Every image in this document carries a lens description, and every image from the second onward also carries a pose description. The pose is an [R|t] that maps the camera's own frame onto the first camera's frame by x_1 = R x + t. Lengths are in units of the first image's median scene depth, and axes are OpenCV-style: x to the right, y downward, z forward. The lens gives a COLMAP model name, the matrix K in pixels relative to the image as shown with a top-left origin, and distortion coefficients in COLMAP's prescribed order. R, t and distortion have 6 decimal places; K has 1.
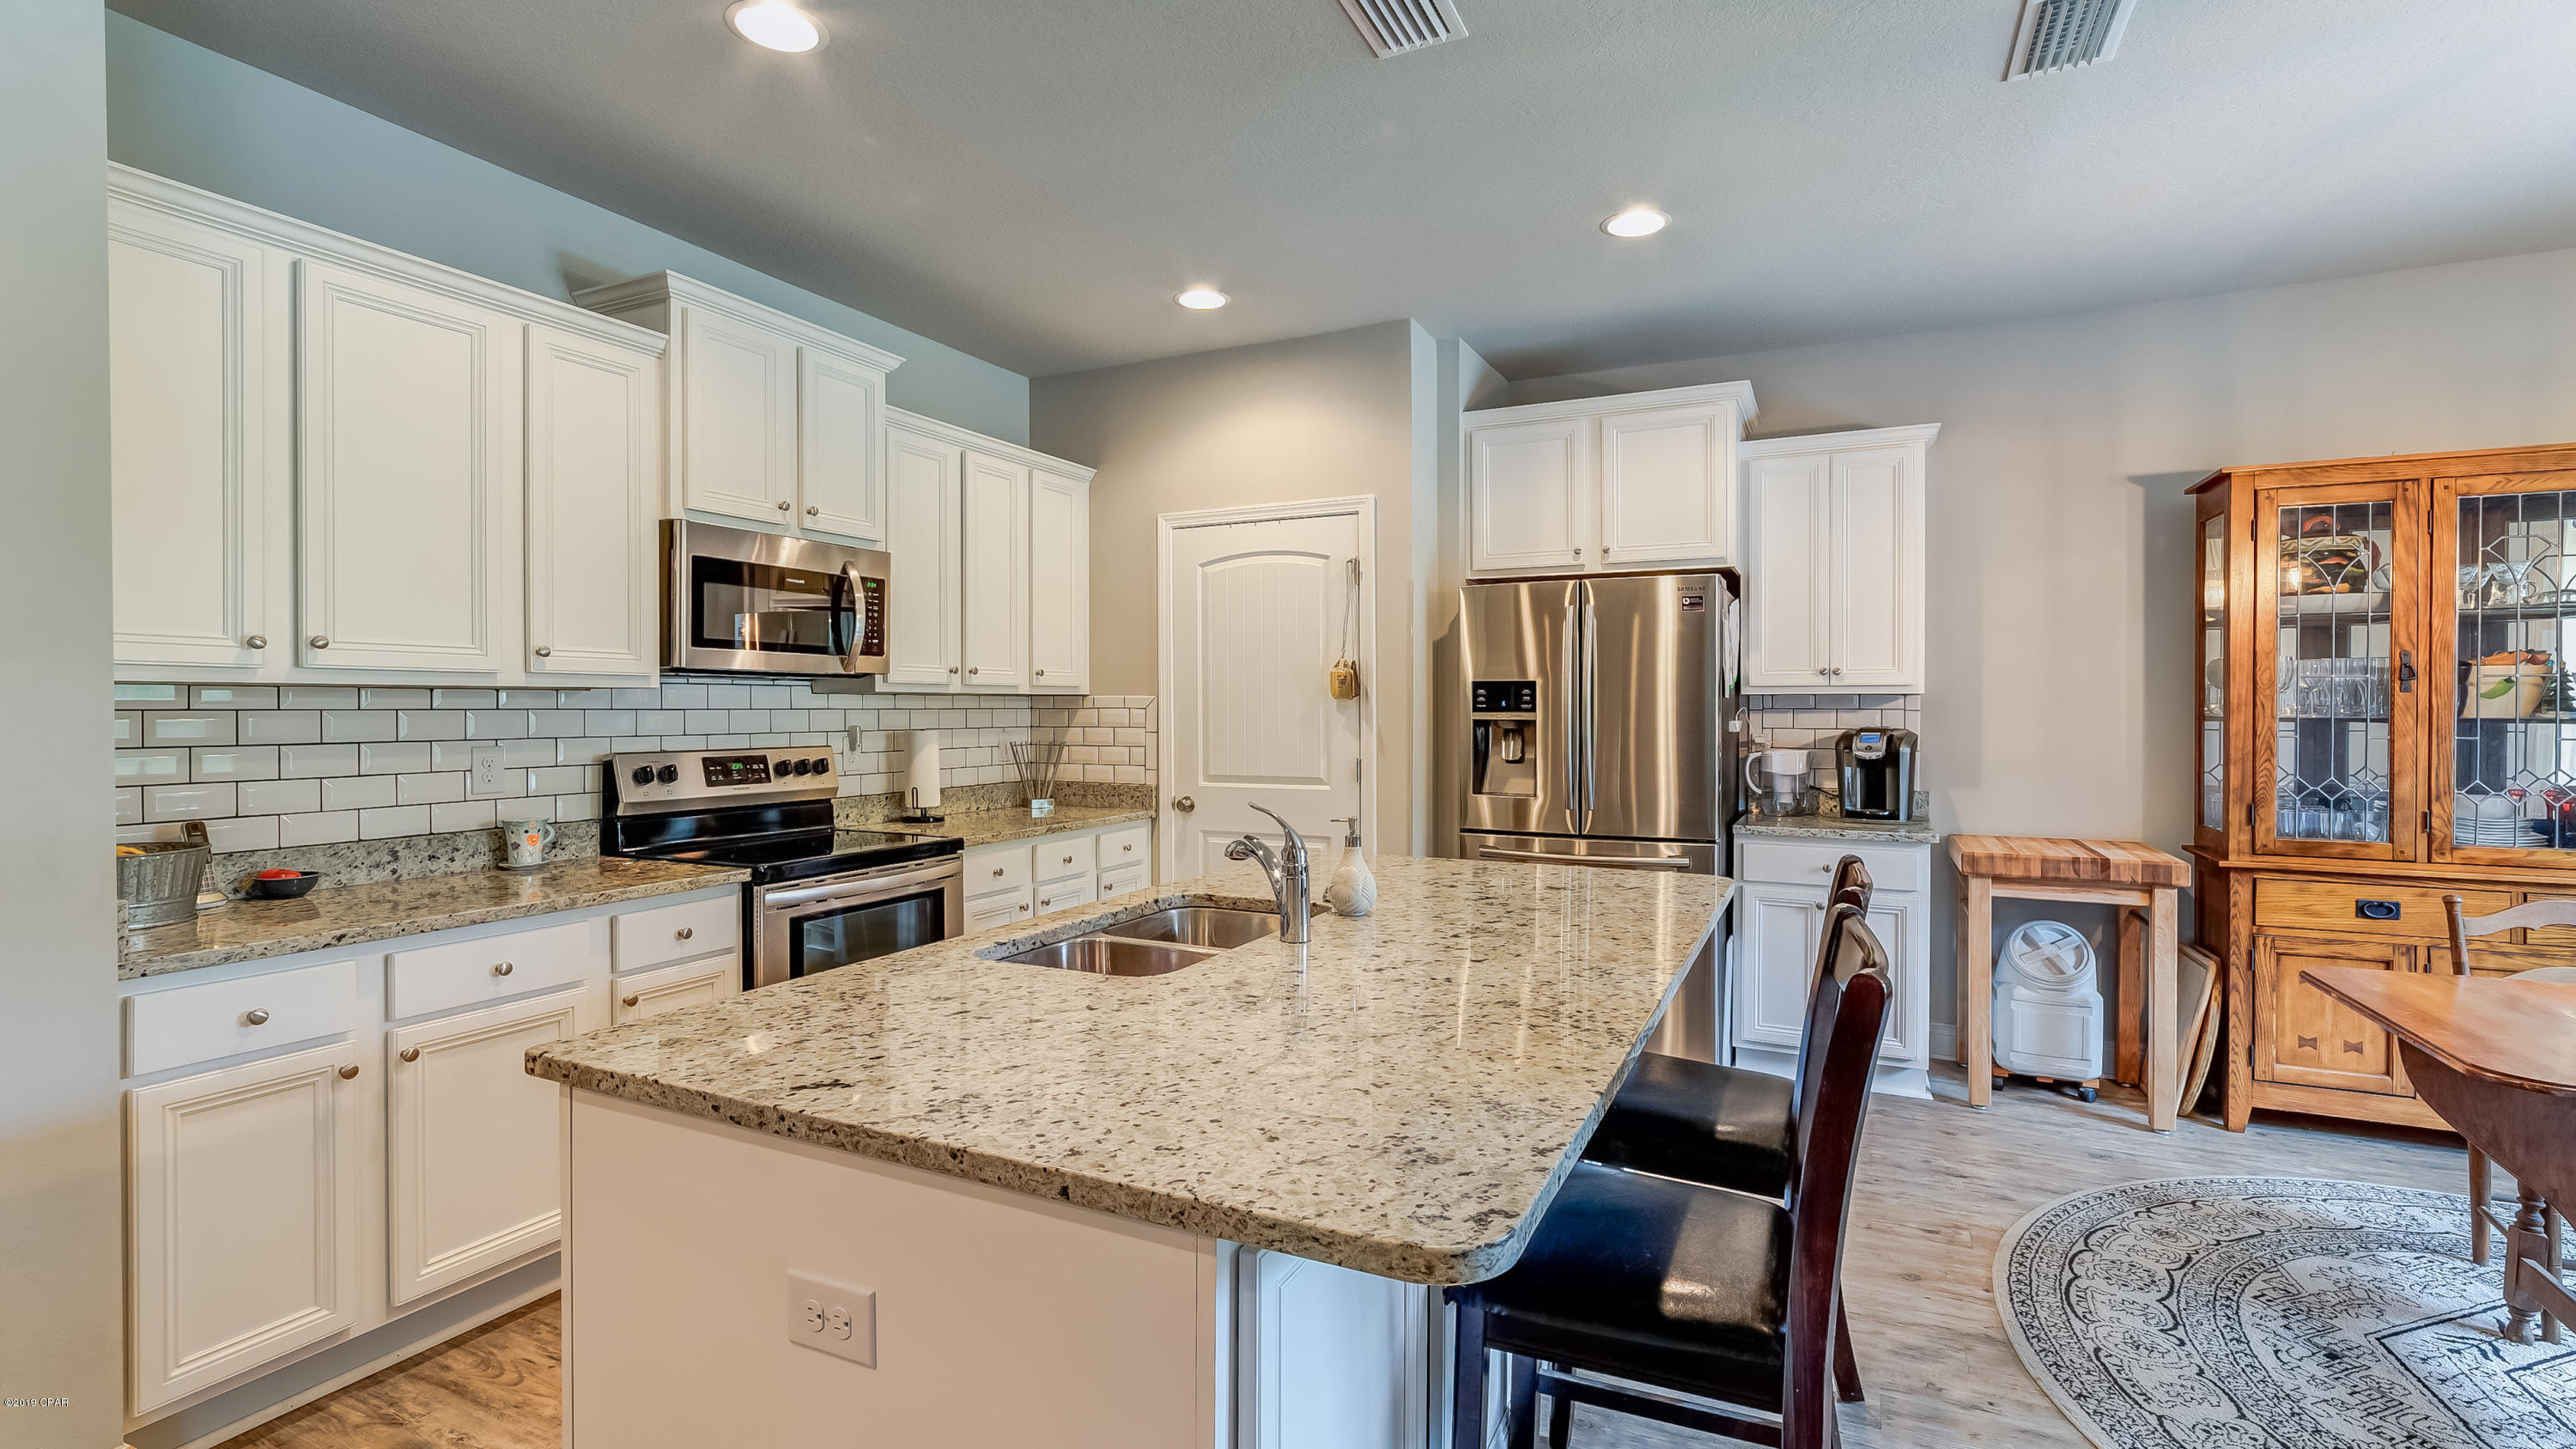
lens RADIAL K [[1151.6, 0, 1282.0], [0, 1151.6, 710.3], [0, 0, 1]] dist [-0.009424, 0.005646]
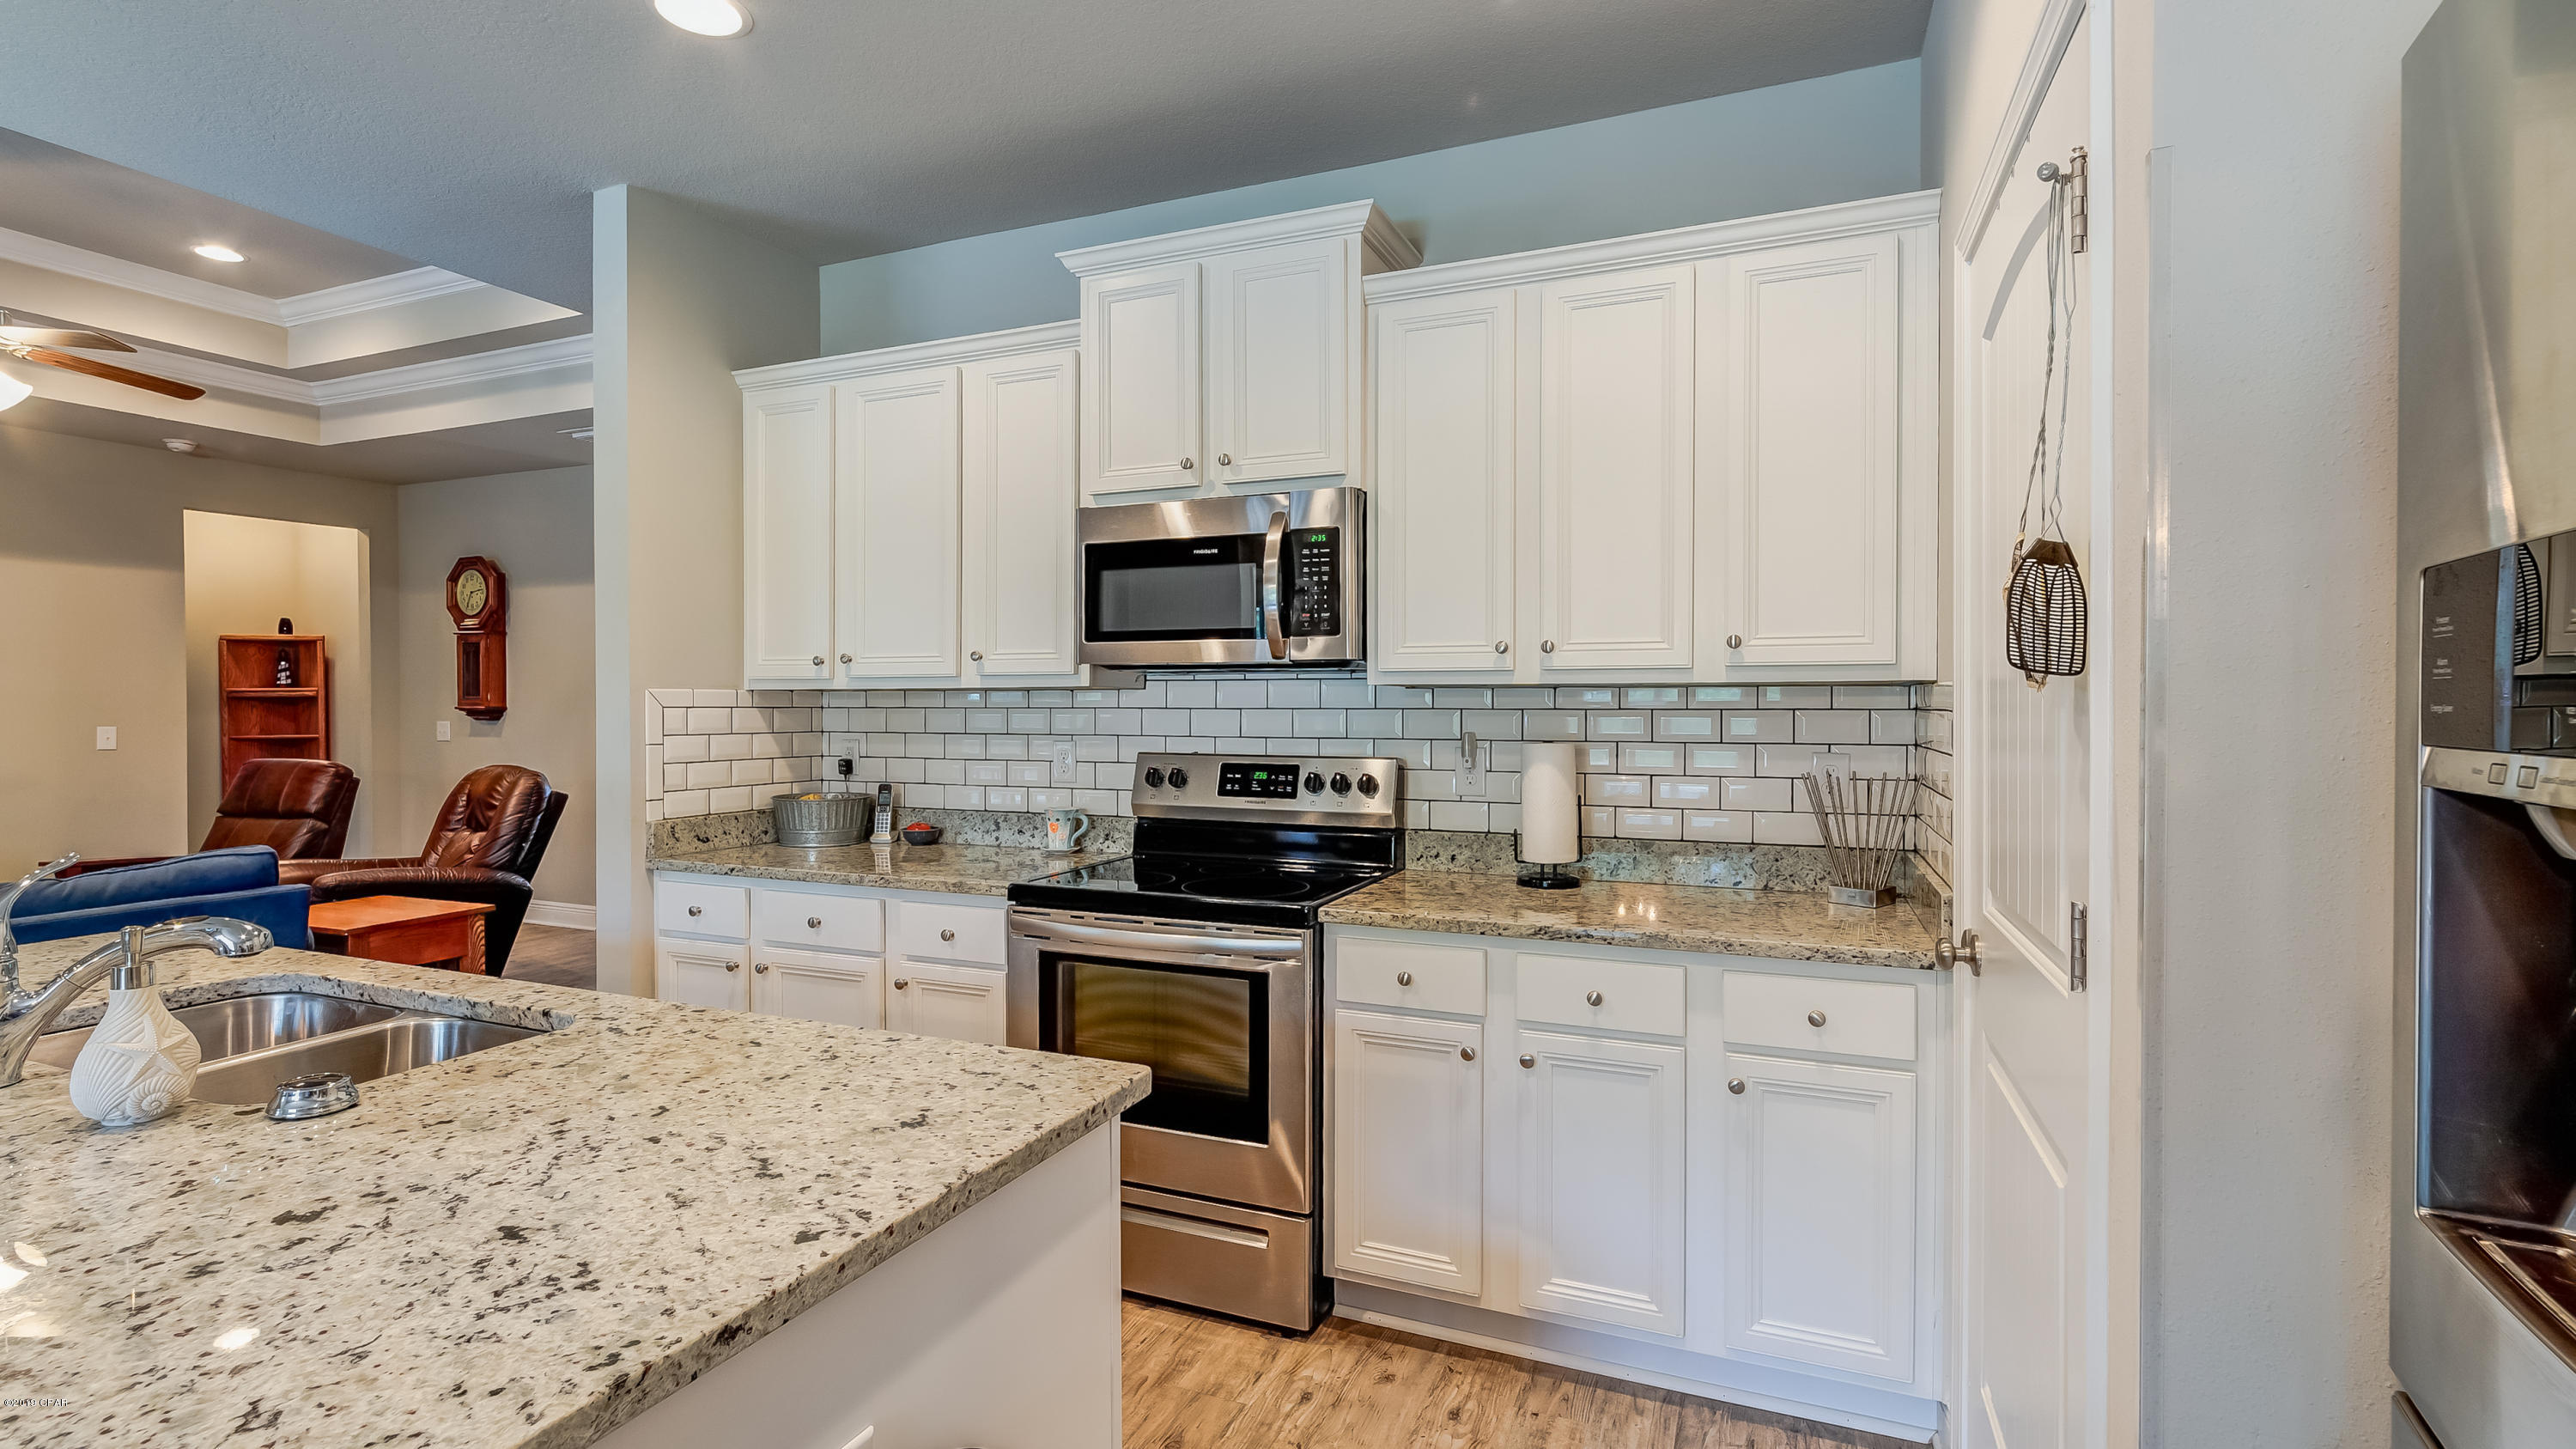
lens RADIAL K [[1151.6, 0, 1294.0], [0, 1151.6, 717.8], [0, 0, 1]] dist [-0.009424, 0.005646]
pose [[0.064985, 0.012029, -0.997814, 0.384866], [-0.002695, 0.999926, 0.011879, -0.004501], [0.997883, 0.001917, 0.065012, 0.979022]]
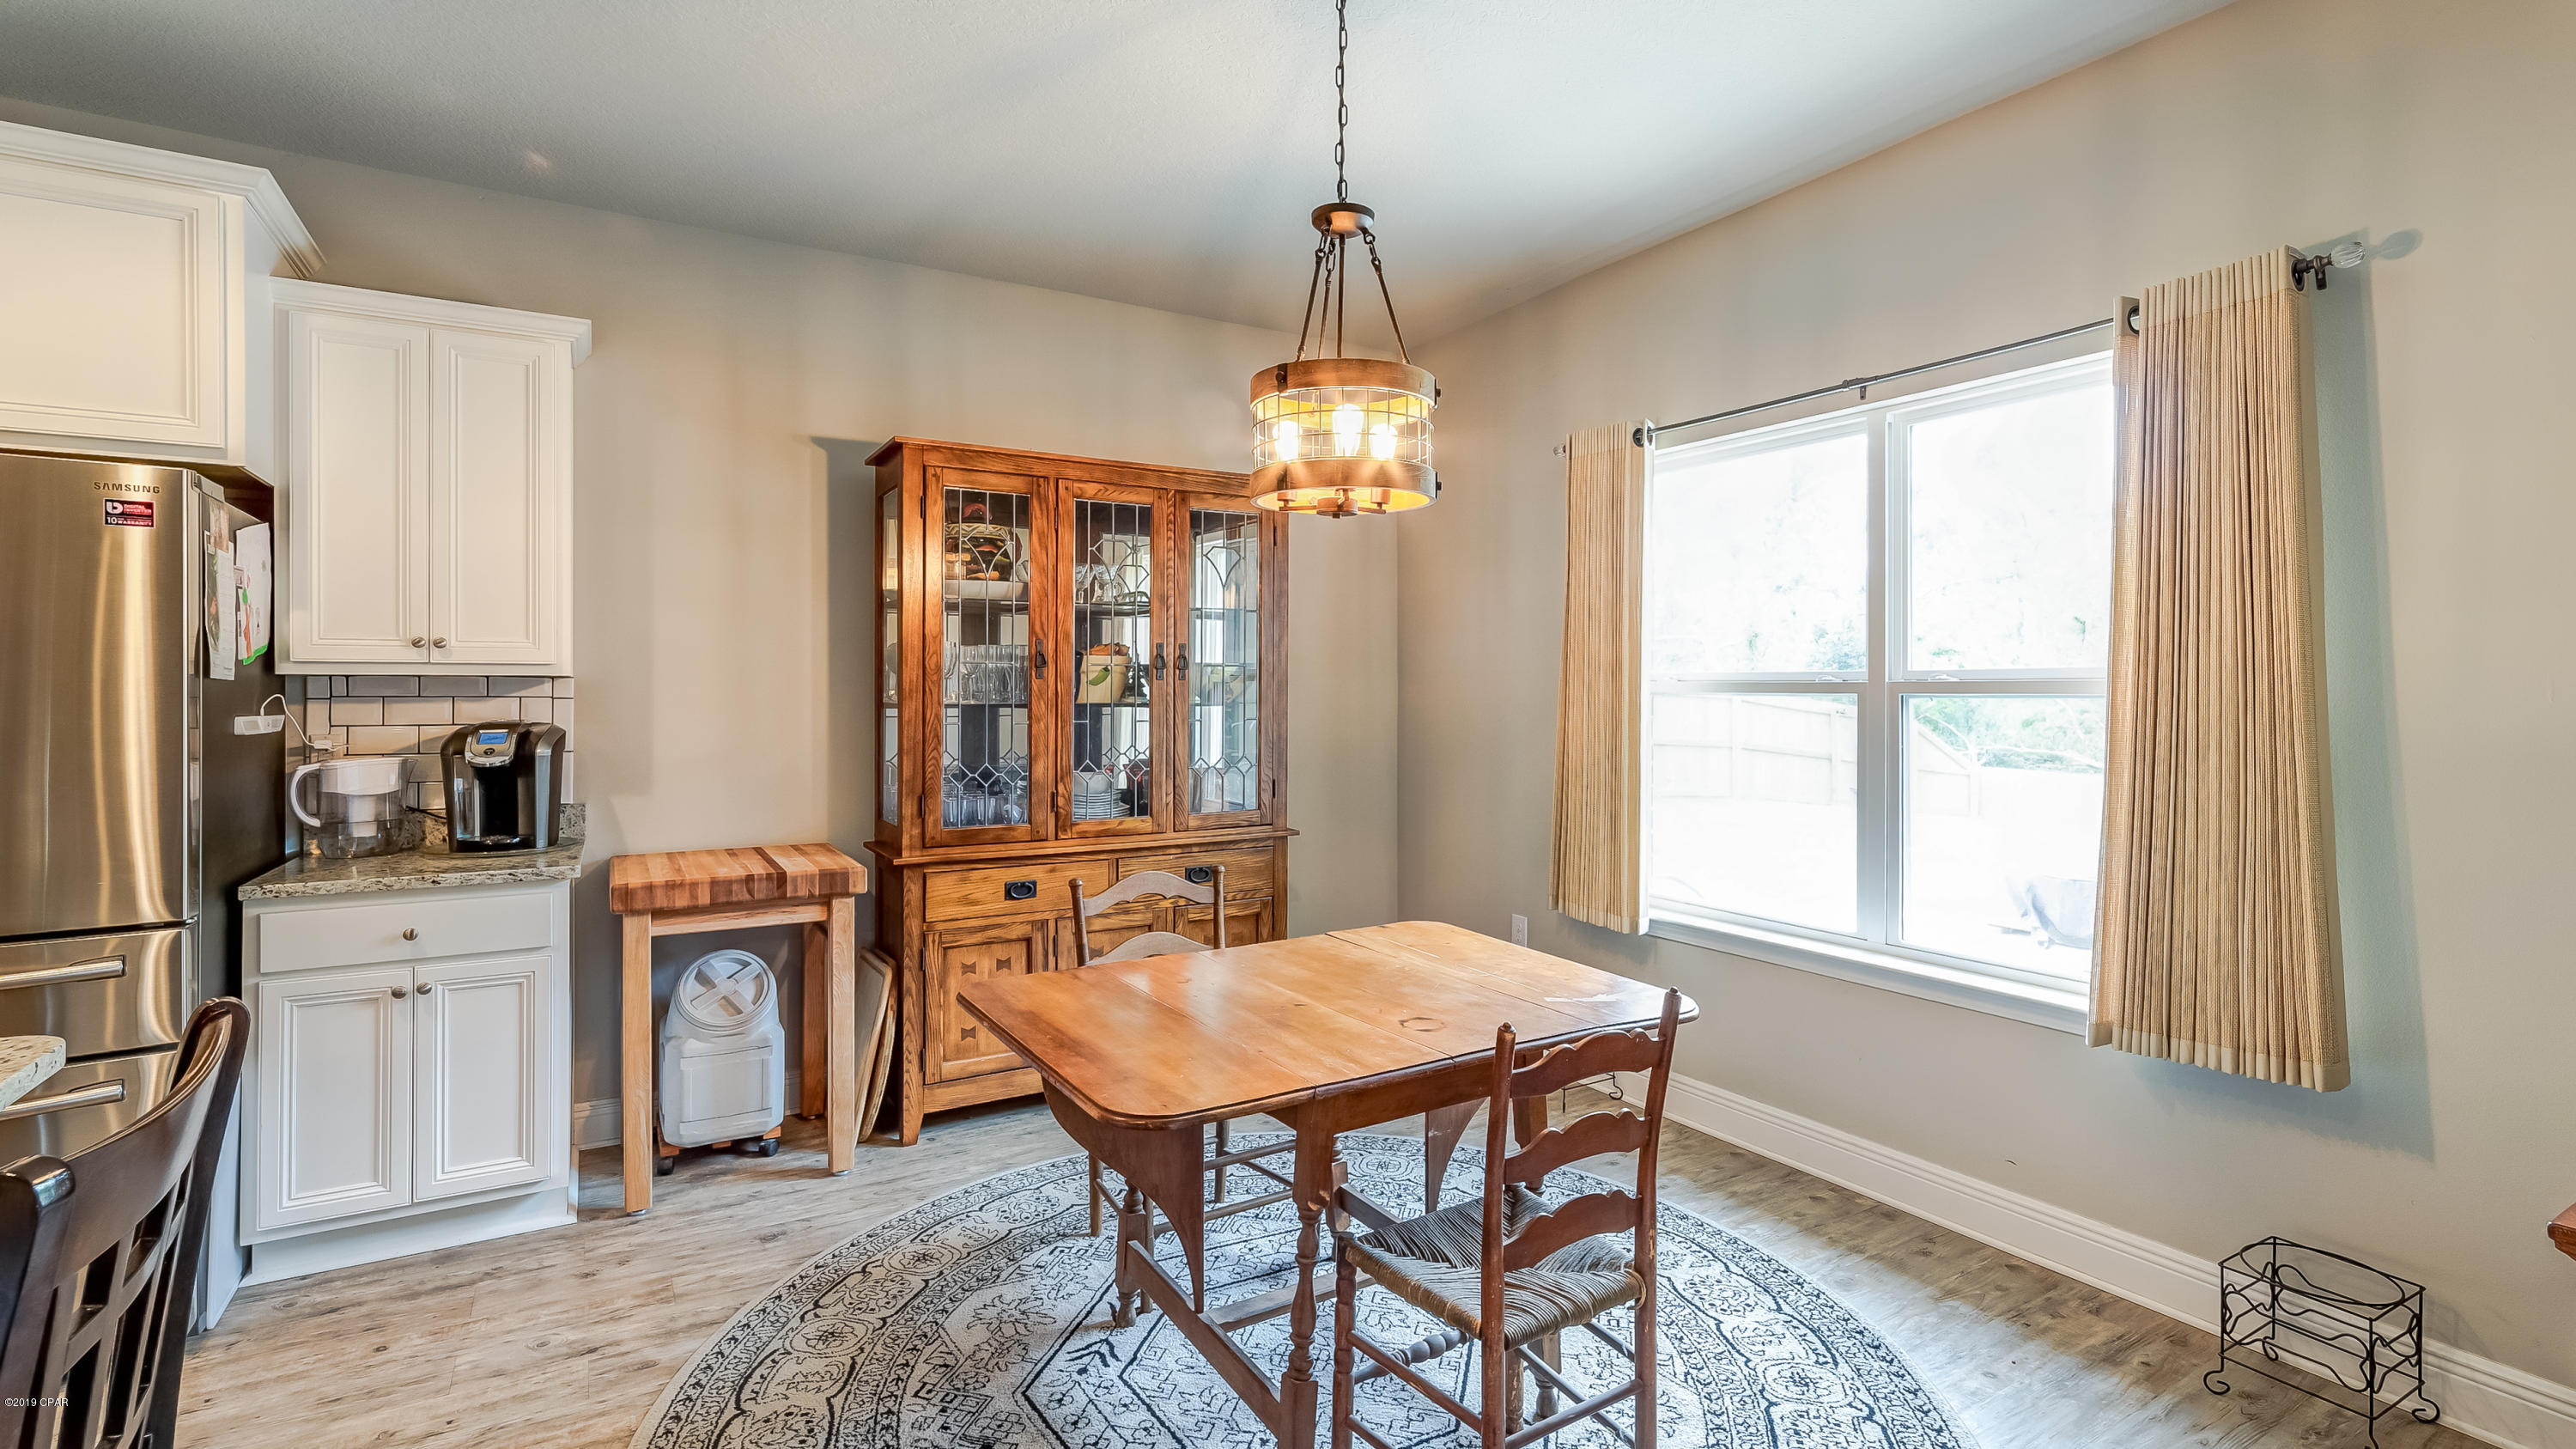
lens RADIAL K [[1151.6, 0, 1297.1], [0, 1151.6, 690.8], [0, 0, 1]] dist [-0.009424, 0.005646]
pose [[0.540071, 0.001203, 0.841619, 0.209609], [0.004322, 0.999982, -0.004204, 0.000405], [-0.841608, 0.005908, 0.540056, 0.221389]]
